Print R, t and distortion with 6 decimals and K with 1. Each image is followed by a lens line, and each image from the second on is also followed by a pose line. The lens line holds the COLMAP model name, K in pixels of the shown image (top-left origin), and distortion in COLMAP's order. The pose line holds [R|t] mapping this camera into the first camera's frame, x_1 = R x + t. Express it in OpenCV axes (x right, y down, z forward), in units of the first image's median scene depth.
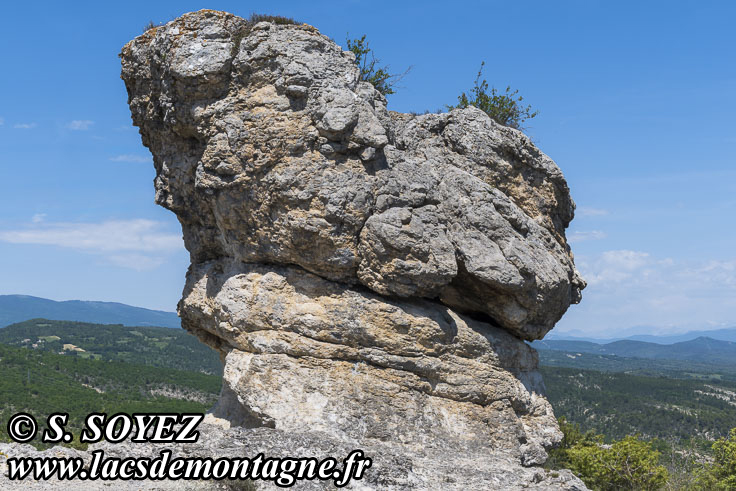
lens RADIAL K [[1066.2, 0, 368.0], [0, 1066.2, 245.5], [0, 0, 1]] dist [-0.085237, -0.008040]
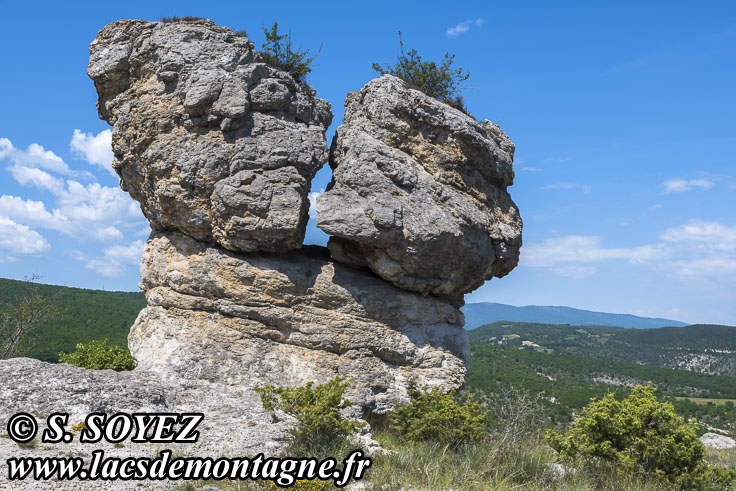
lens RADIAL K [[877.5, 0, 368.1], [0, 877.5, 255.9], [0, 0, 1]] dist [-0.083801, -0.034237]
pose [[0.904170, -0.043739, -0.424927, 0.516018], [0.042803, 0.999014, -0.011755, 0.067685], [0.425023, -0.007560, 0.905151, 0.243527]]
